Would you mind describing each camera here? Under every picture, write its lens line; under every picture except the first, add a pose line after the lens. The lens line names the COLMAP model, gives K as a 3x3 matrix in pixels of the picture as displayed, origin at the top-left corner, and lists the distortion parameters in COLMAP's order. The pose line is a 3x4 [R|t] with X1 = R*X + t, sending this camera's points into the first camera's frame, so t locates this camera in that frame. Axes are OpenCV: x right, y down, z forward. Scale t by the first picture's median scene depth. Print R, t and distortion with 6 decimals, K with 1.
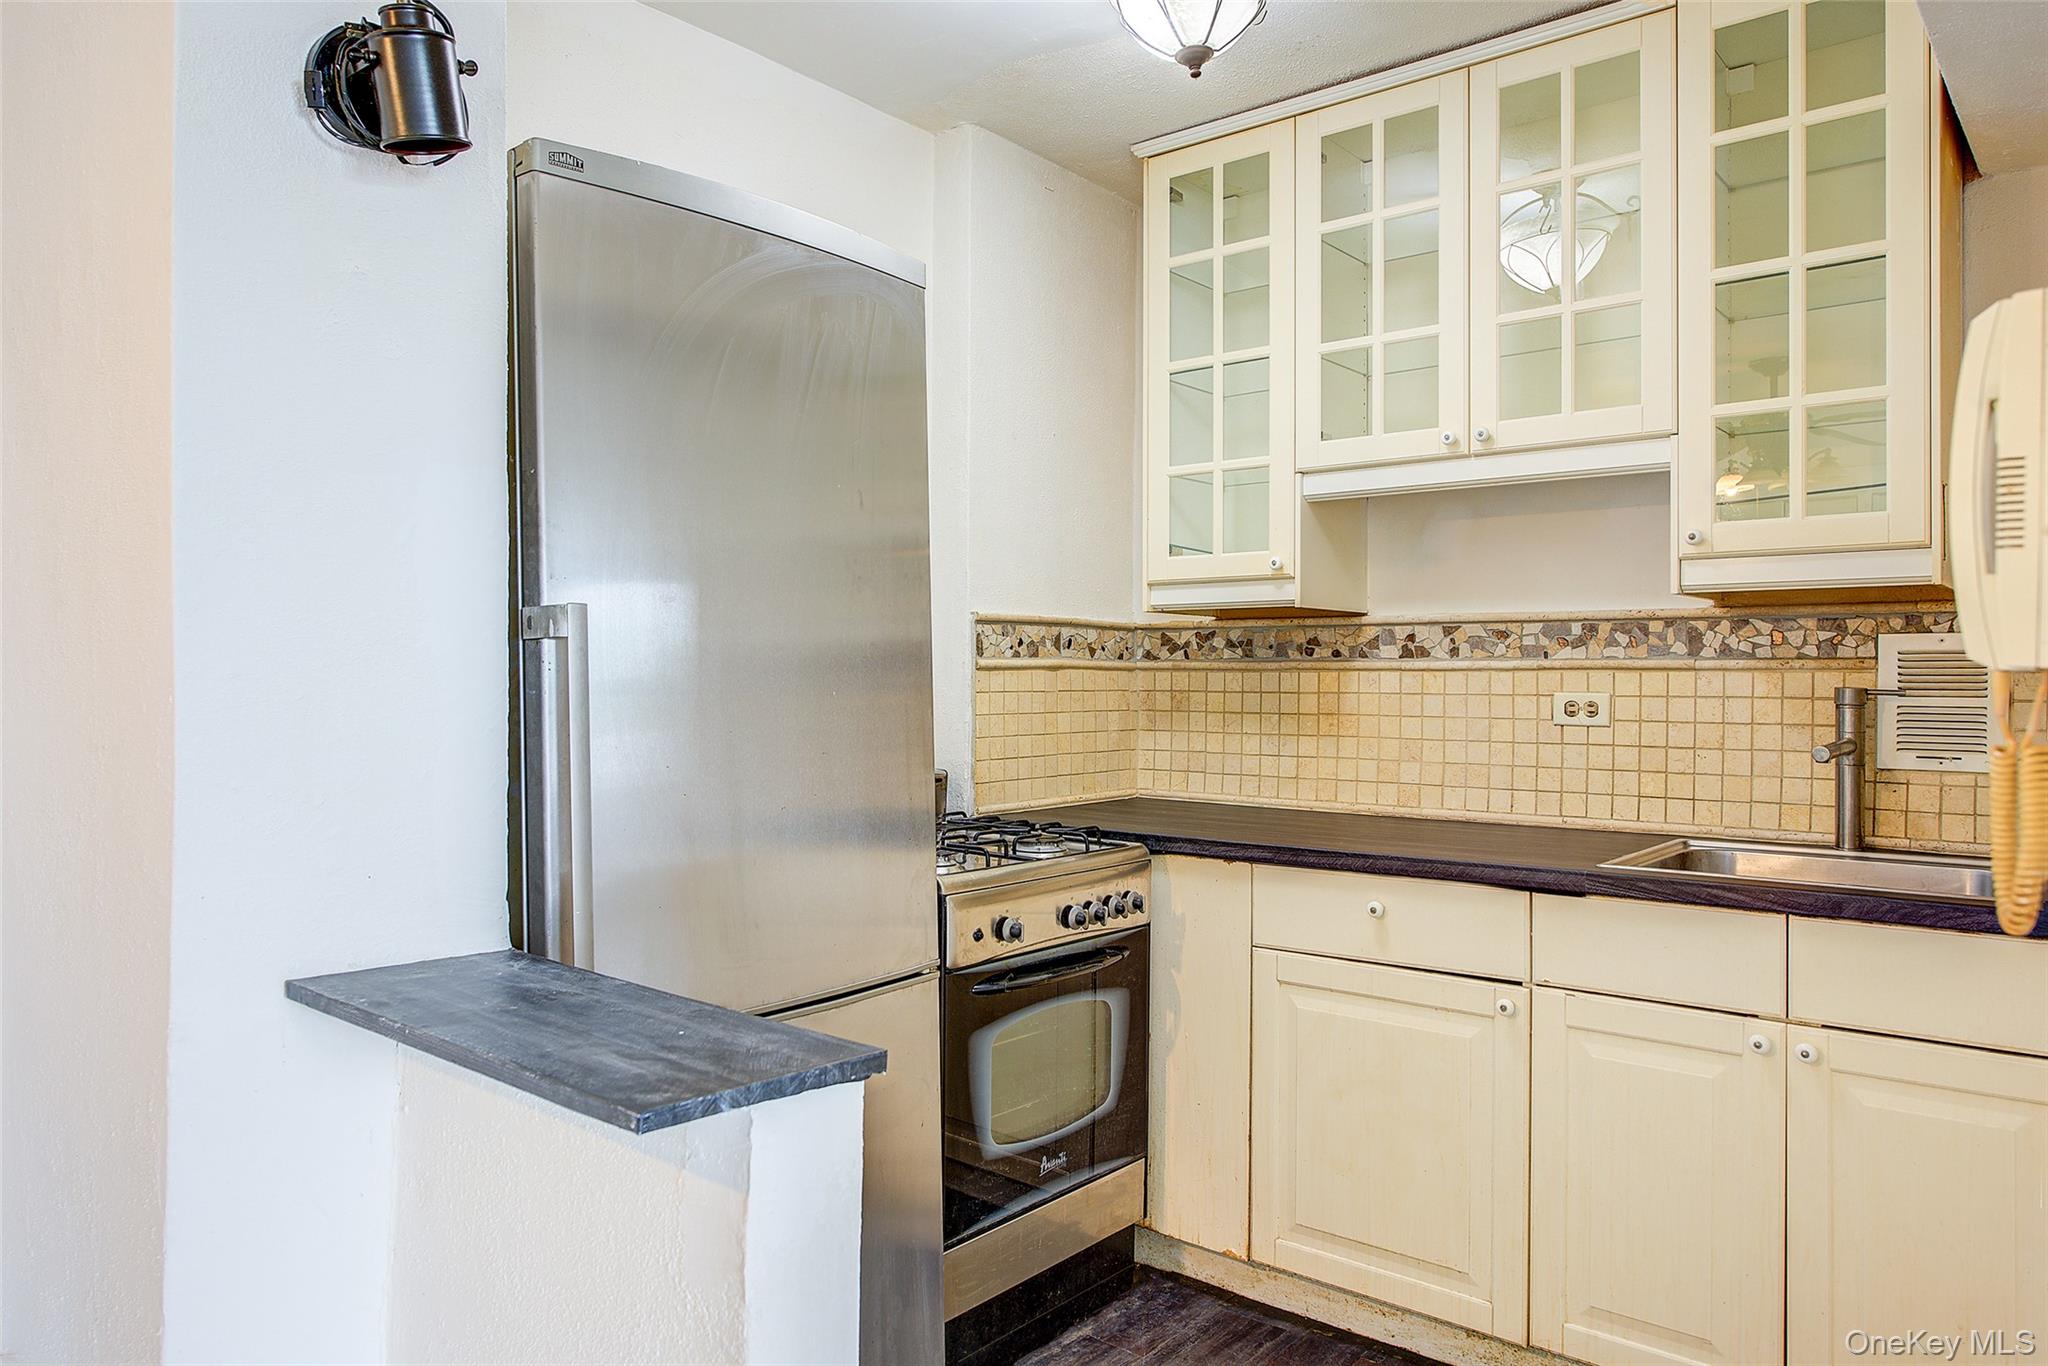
lens RADIAL K [[1436.8, 0, 1024.0], [0, 1436.8, 683.0], [0, 0, 1]] dist [-0.002321, 0.001685]
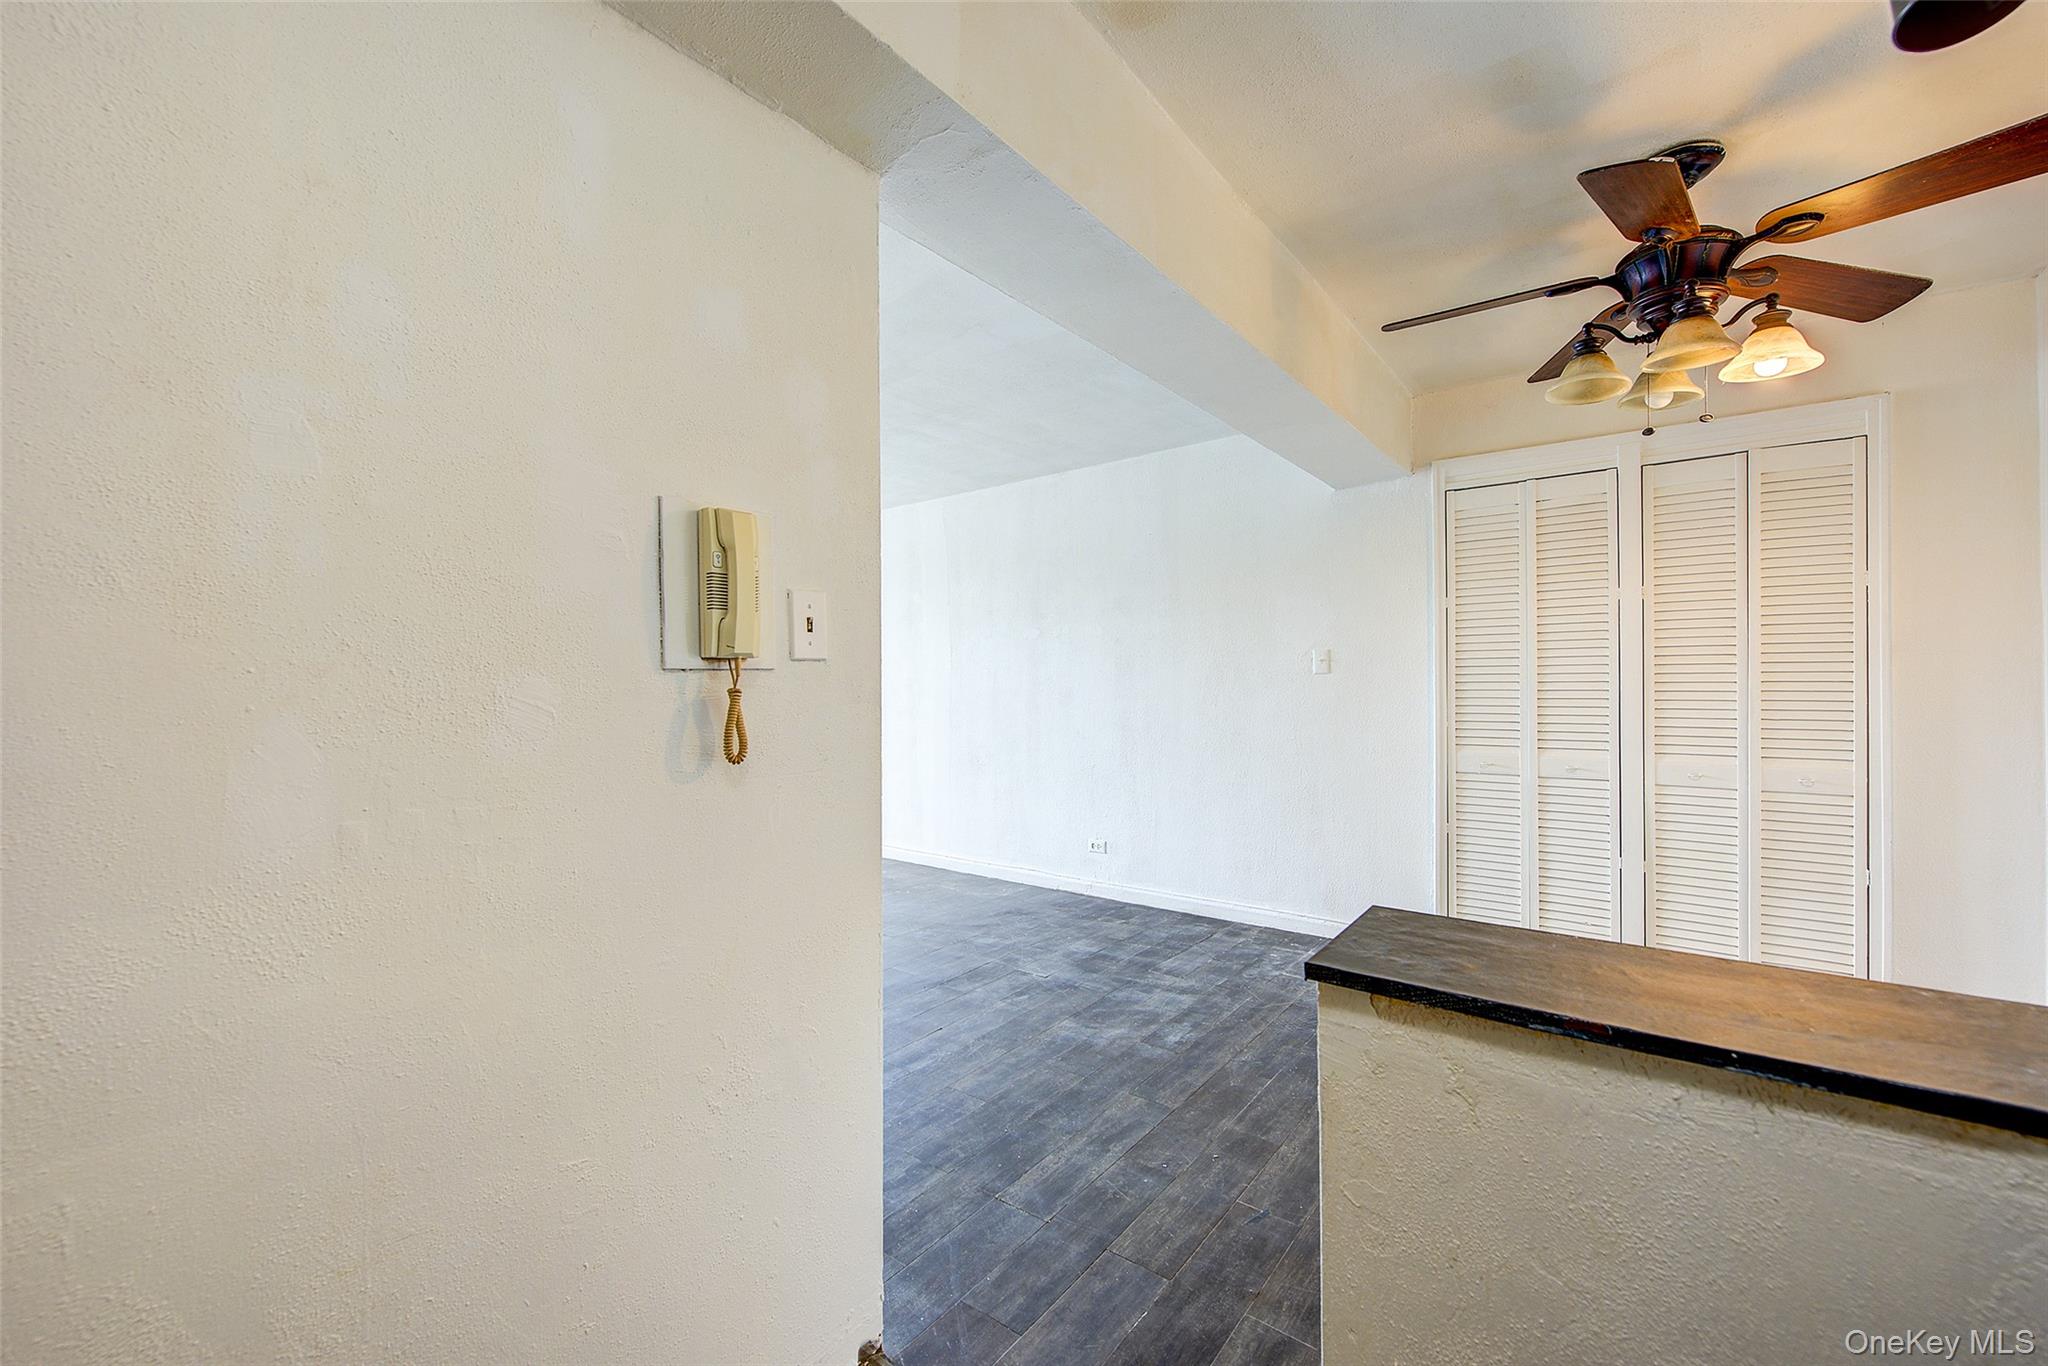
lens RADIAL K [[831.6, 0, 1037.4], [0, 831.6, 679.5], [0, 0, 1]] dist [0.000834, -0.000502]
pose [[-0.998531, -0.000864, -0.054181, 0.075416], [-0.000979, 0.999997, 0.002108, 0.008757], [0.054179, 0.002158, -0.998529, 0.782816]]
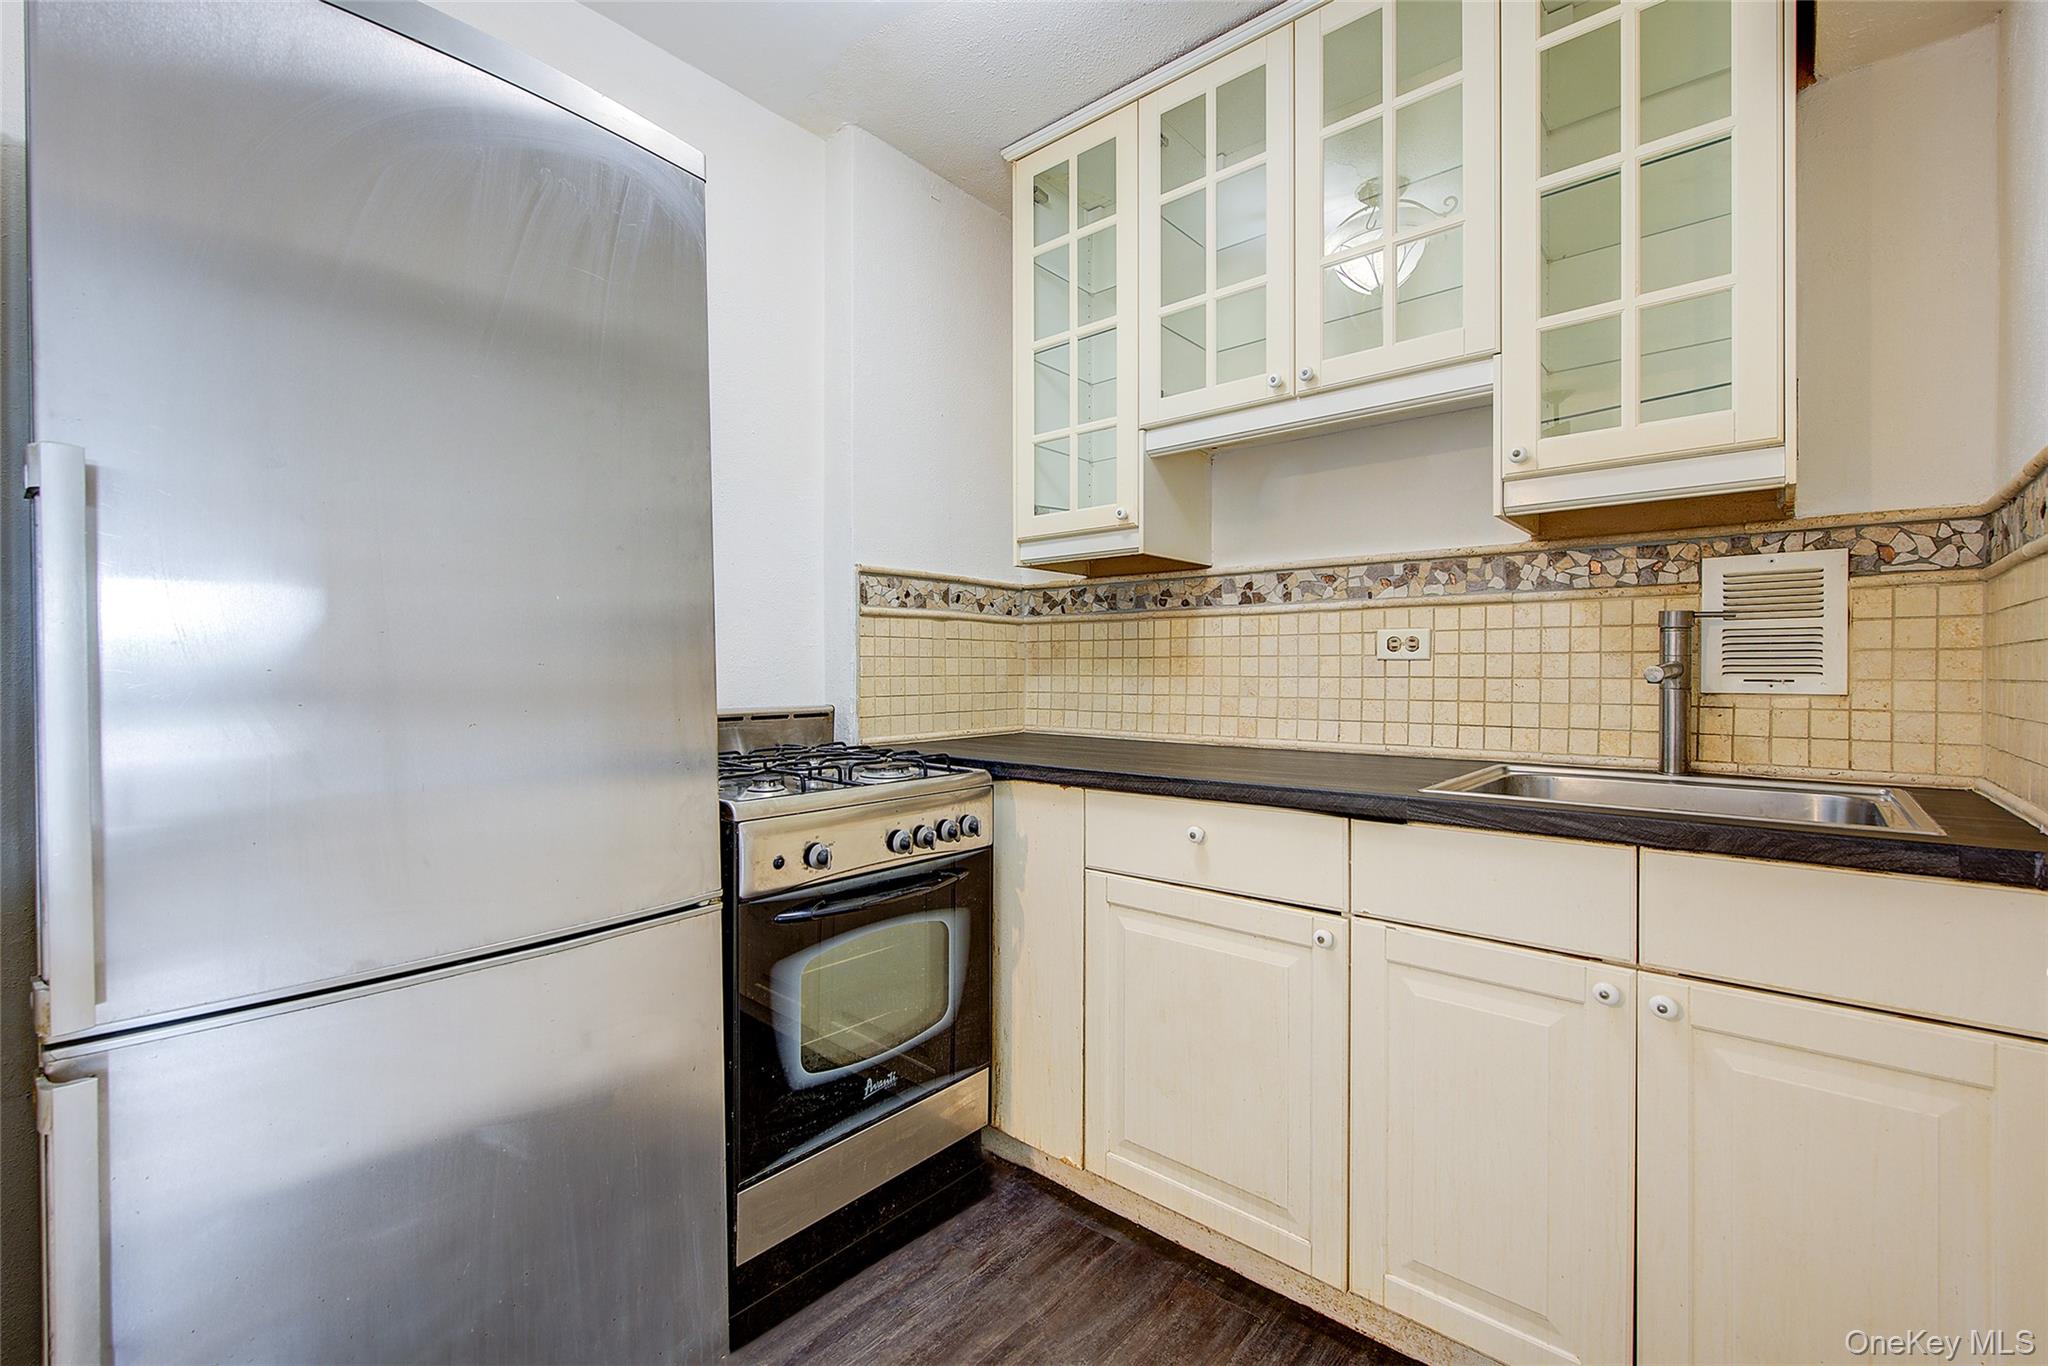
lens RADIAL K [[875.1, 0, 1056.5], [0, 875.1, 682.7], [0, 0, 1]] dist [0.005164, -0.004383]
pose [[0.999958, -0.001974, -0.009002, 0.137283], [0.002007, 0.999991, 0.003686, 0.044333], [0.008994, -0.003704, 0.999953, 0.349424]]
